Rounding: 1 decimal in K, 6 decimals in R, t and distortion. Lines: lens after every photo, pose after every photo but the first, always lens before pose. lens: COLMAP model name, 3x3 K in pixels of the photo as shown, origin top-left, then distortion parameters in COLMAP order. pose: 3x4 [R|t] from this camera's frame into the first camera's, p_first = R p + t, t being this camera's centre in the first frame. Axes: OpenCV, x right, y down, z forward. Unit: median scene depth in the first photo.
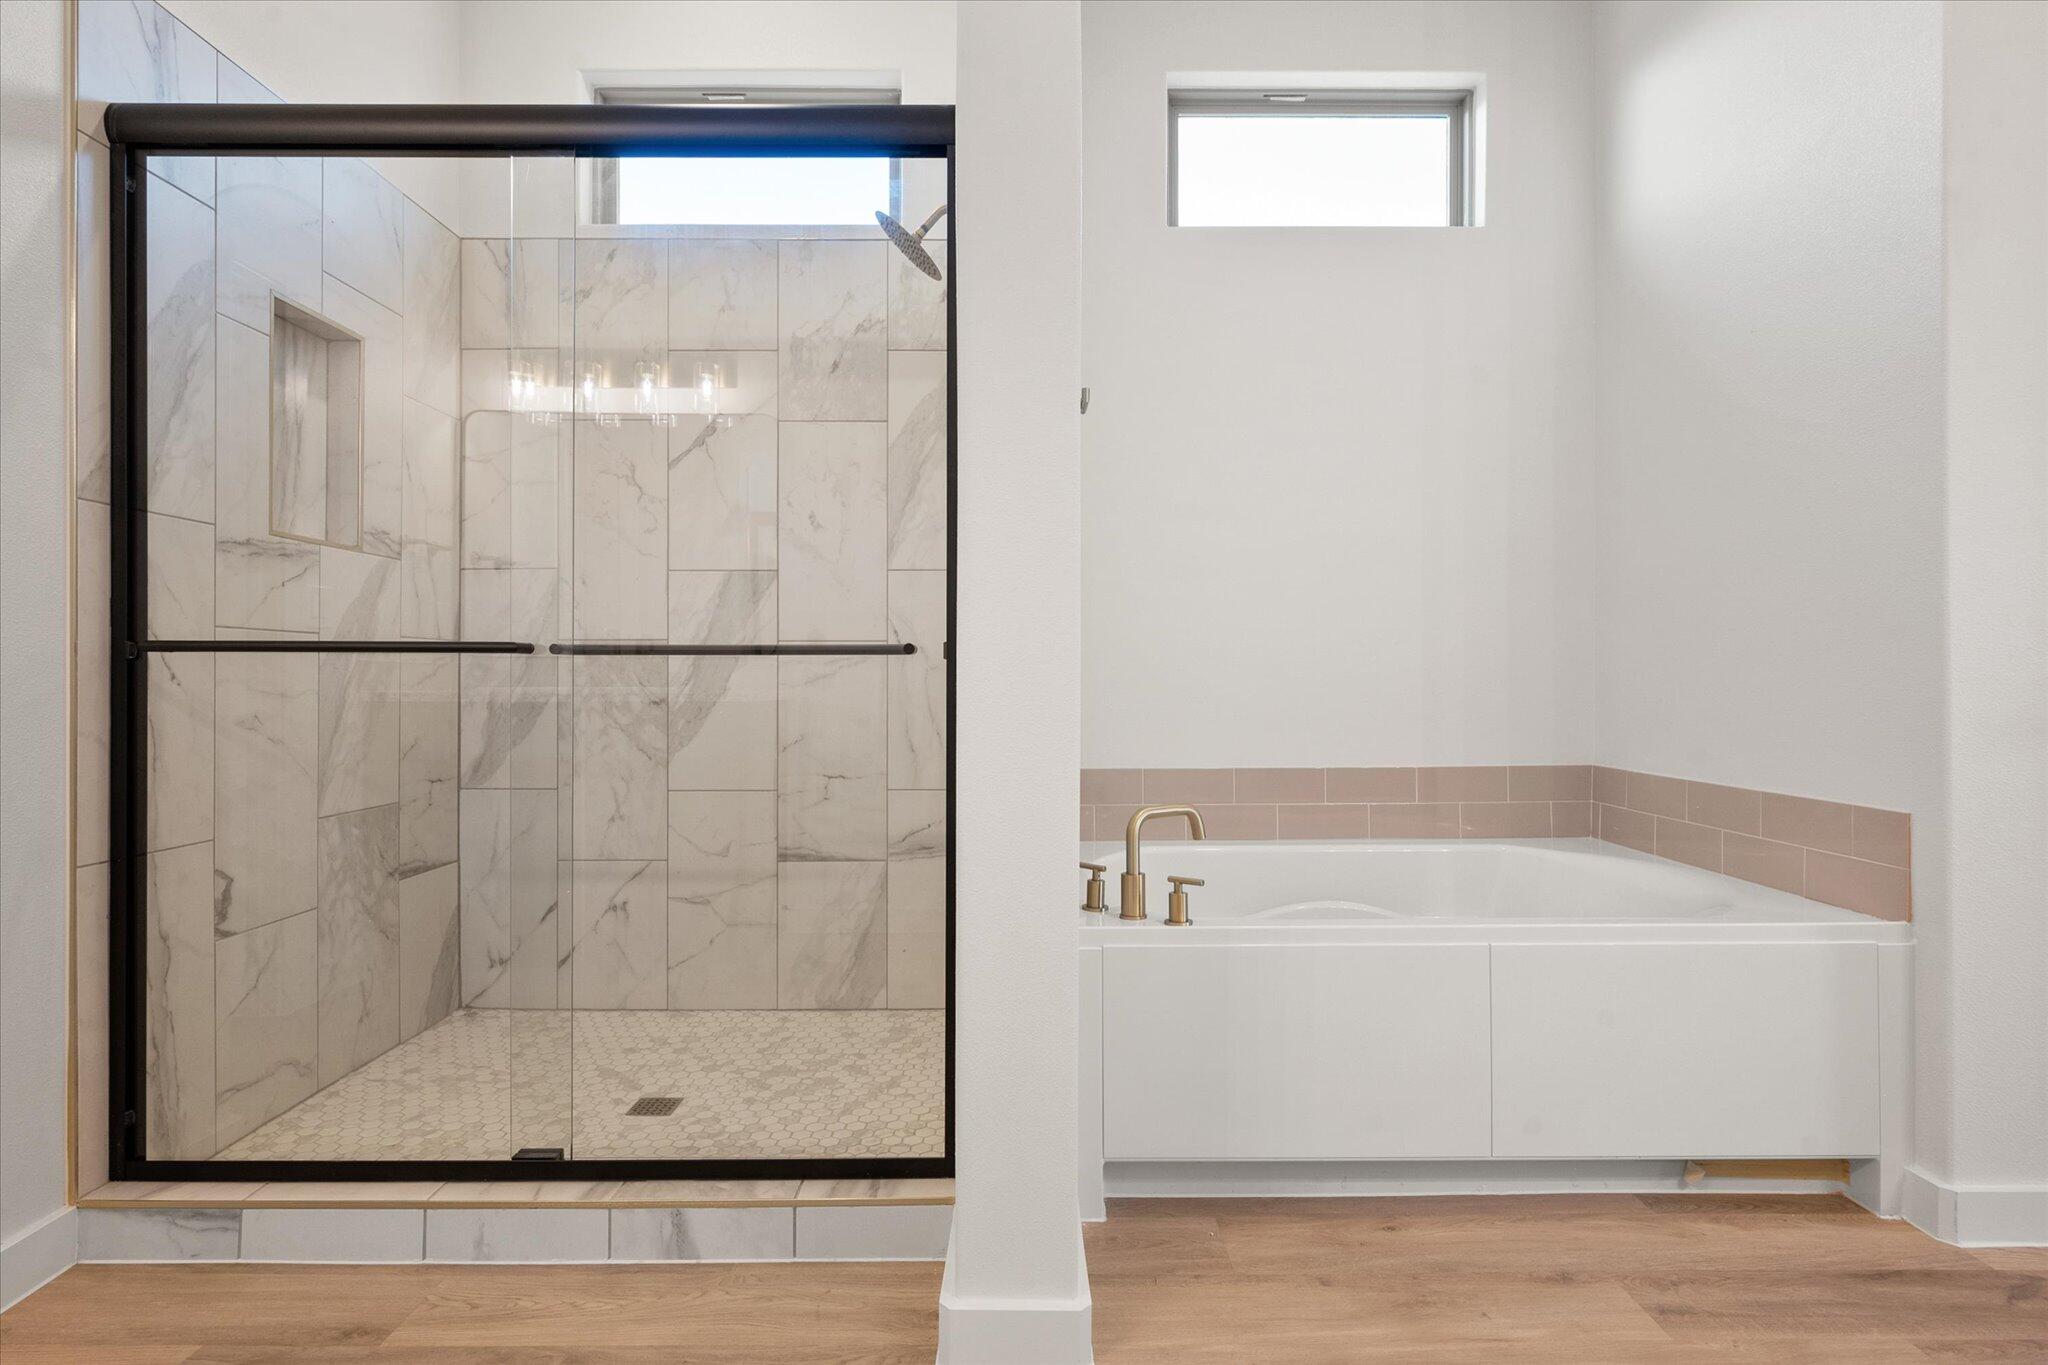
lens RADIAL K [[1044.4, 0, 1025.8], [0, 1044.4, 676.8], [0, 0, 1]] dist [0.000431, -0.001577]
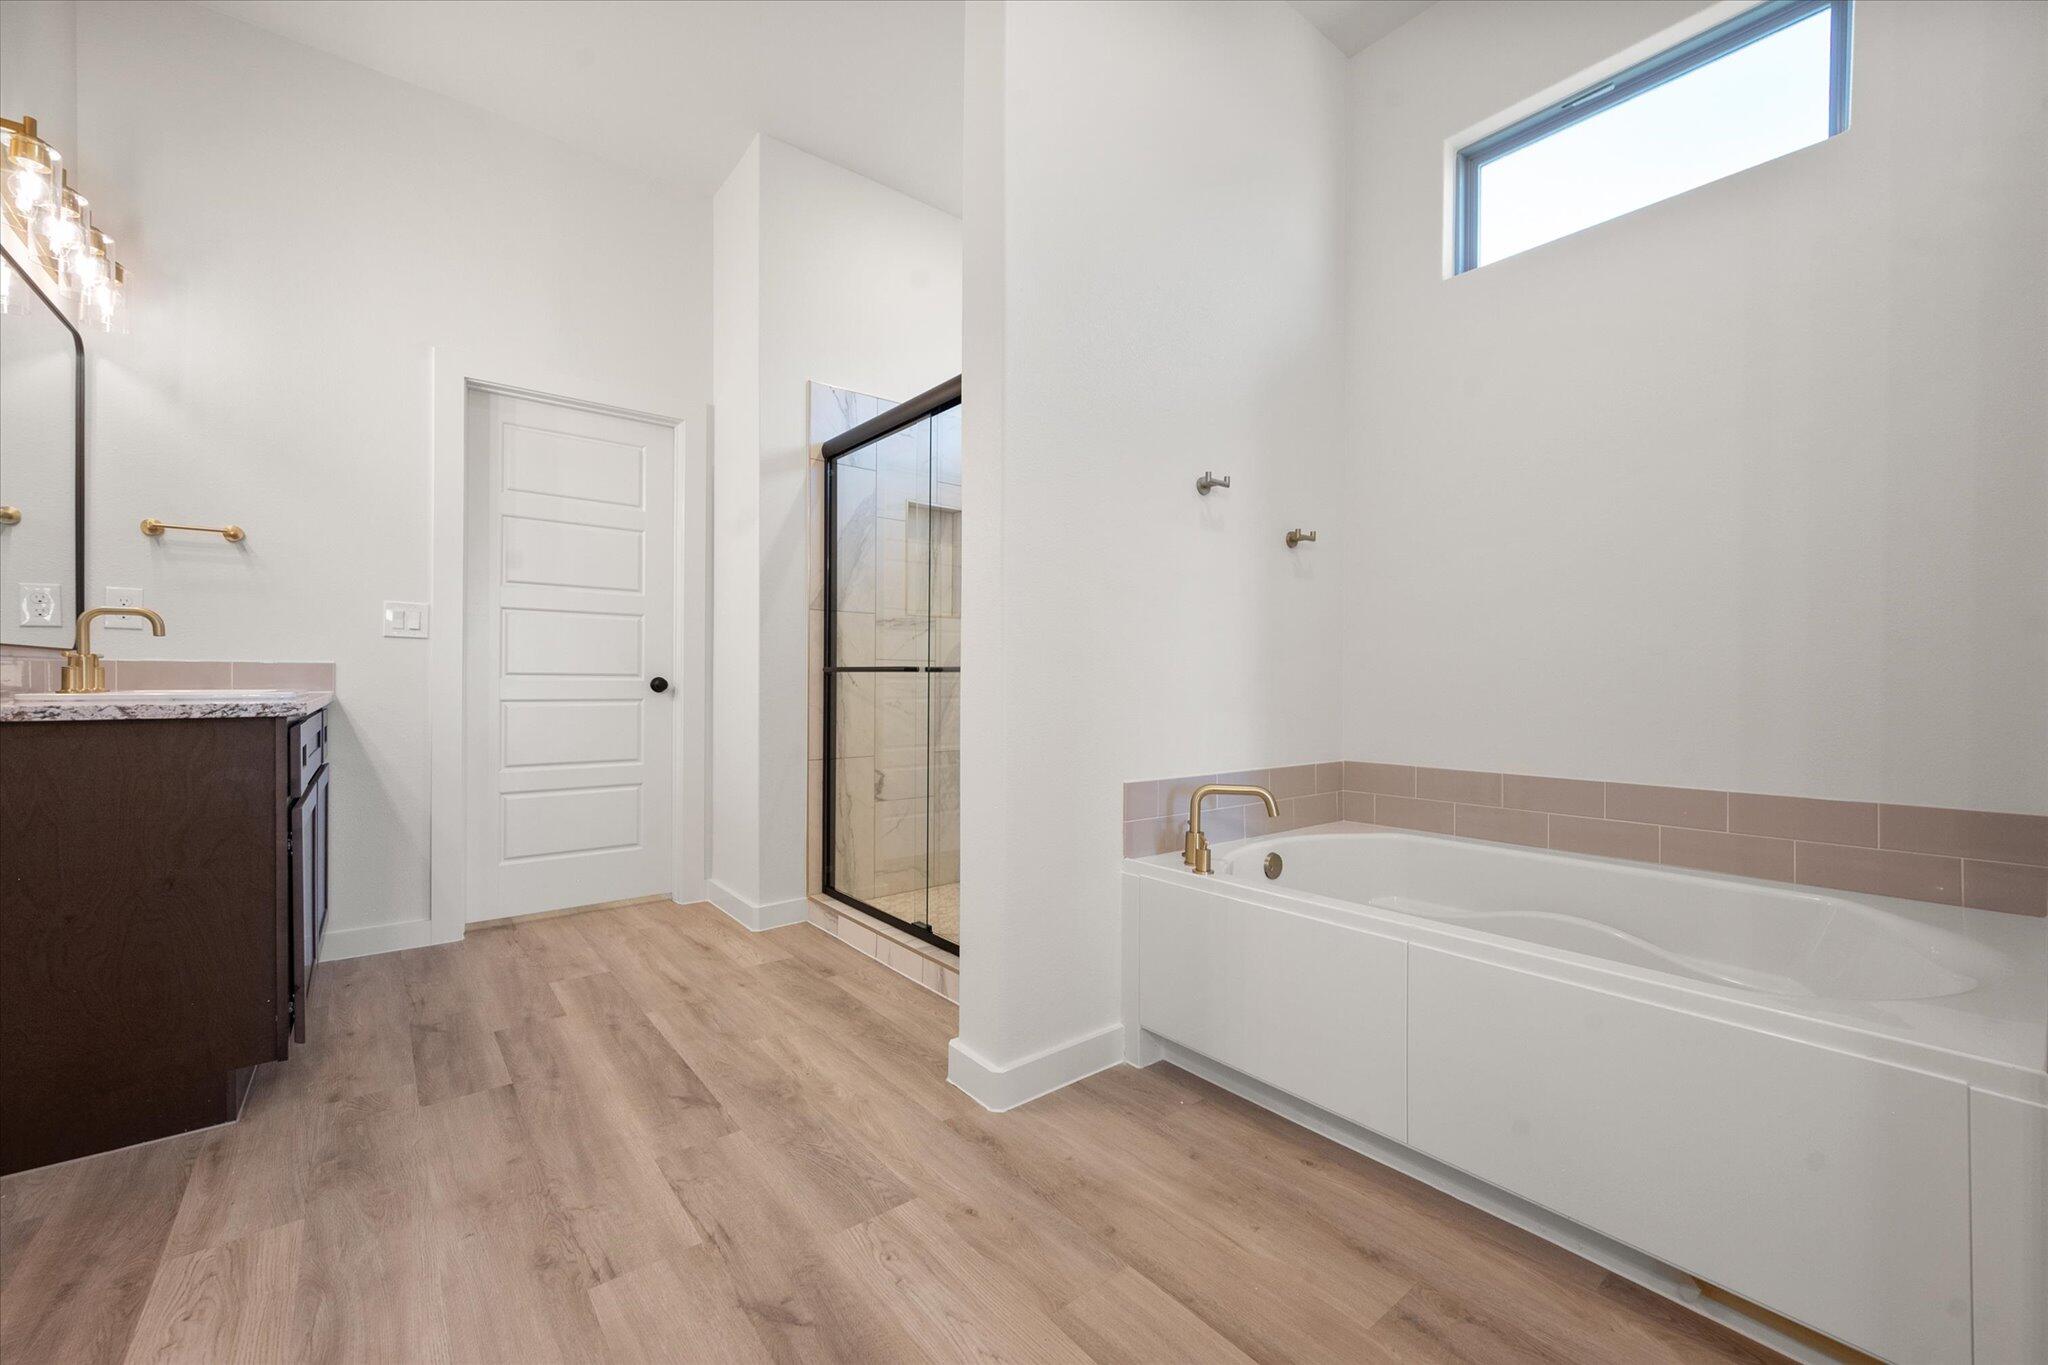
lens RADIAL K [[808.4, 0, 1026.3], [0, 808.4, 685.6], [0, 0, 1]] dist [-0.000782, -0.000495]
pose [[0.631340, 0.008045, -0.775465, 0.834606], [-0.005799, 0.999967, 0.005653, -0.005726], [0.775485, 0.000928, 0.631366, 0.187166]]
